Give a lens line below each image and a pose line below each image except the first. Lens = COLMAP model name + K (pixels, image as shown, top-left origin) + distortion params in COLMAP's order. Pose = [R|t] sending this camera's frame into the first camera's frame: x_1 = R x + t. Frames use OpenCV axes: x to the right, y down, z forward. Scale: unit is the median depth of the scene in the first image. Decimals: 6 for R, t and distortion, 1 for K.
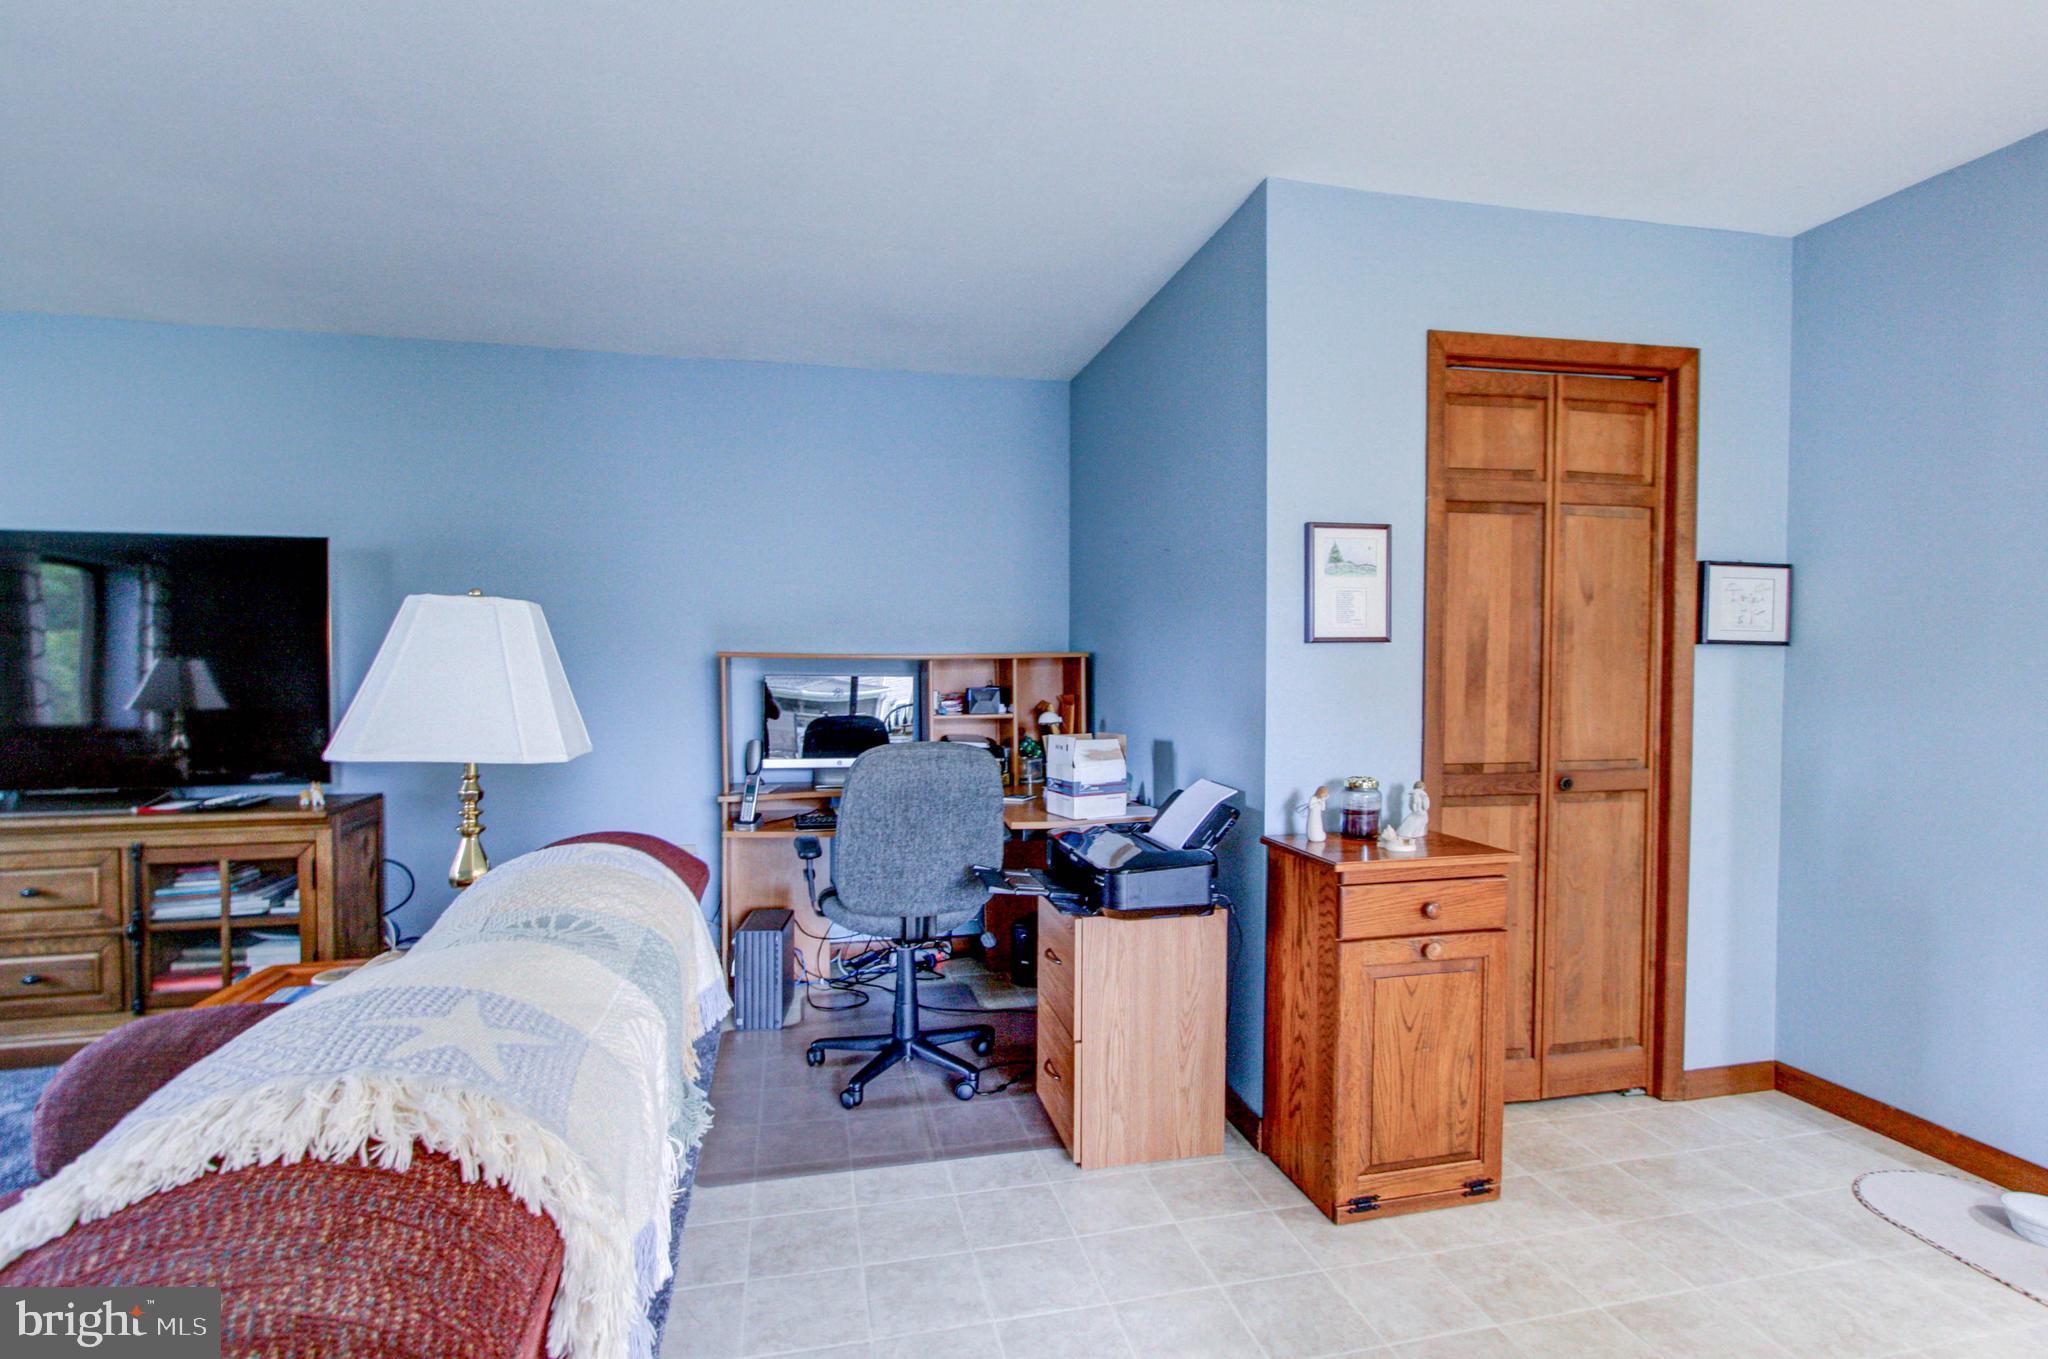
lens RADIAL K [[1009.8, 0, 1019.0], [0, 1009.8, 695.1], [0, 0, 1]] dist [-0.000292, 0.002310]
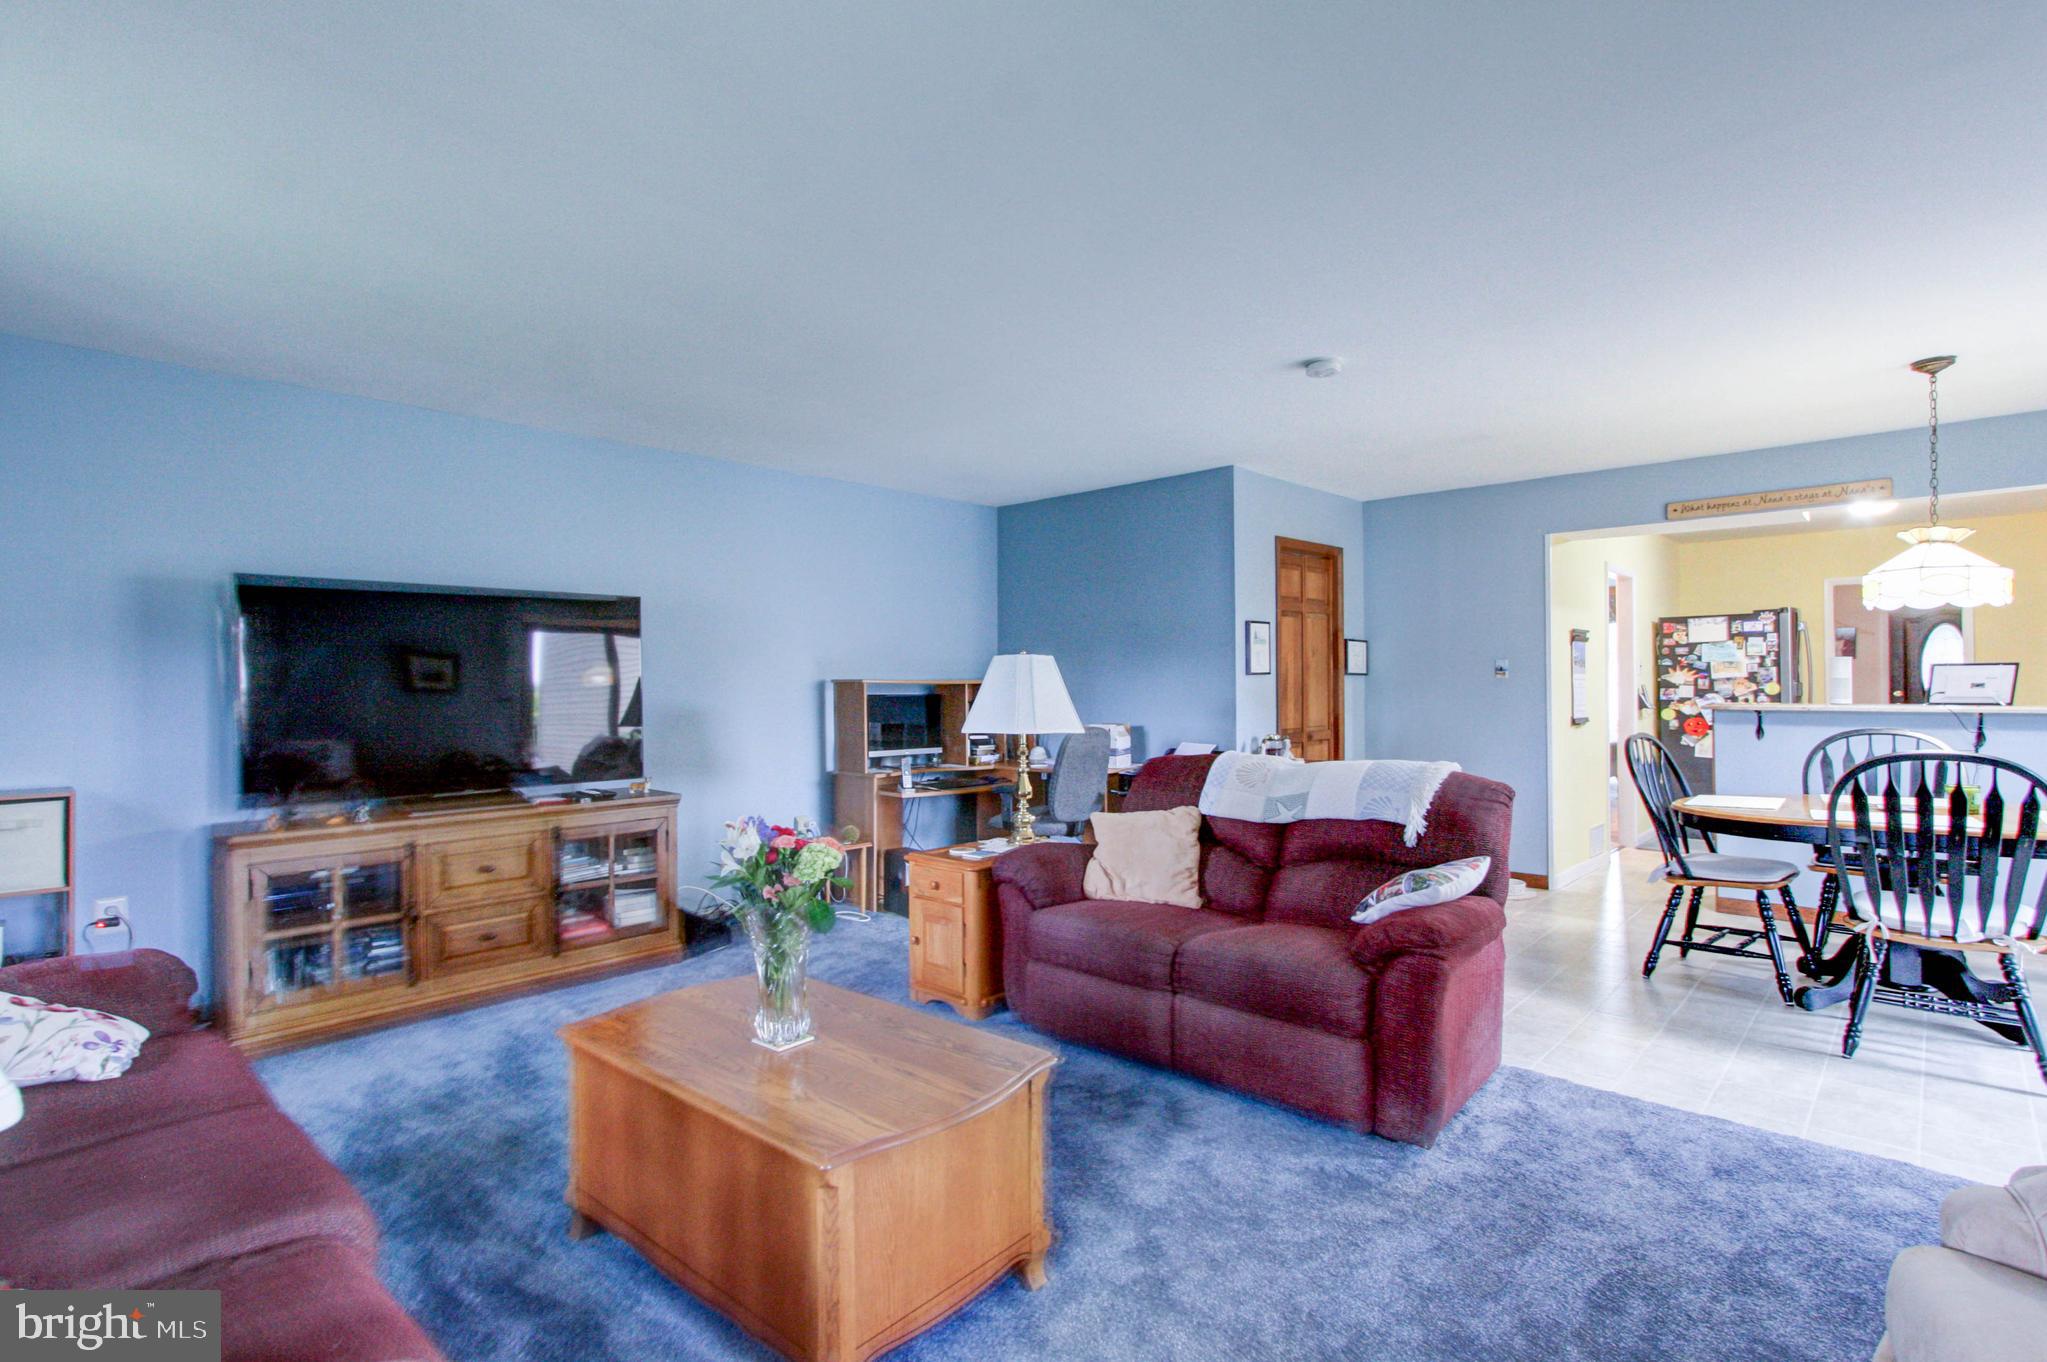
lens RADIAL K [[1009.3, 0, 1018.5], [0, 1009.3, 696.6], [0, 0, 1]] dist [-0.000292, 0.002310]
pose [[0.824252, -0.011401, 0.566109, -1.230201], [0.028404, 0.999371, -0.021229, 0.026852], [-0.565511, 0.033578, 0.824057, -0.467565]]
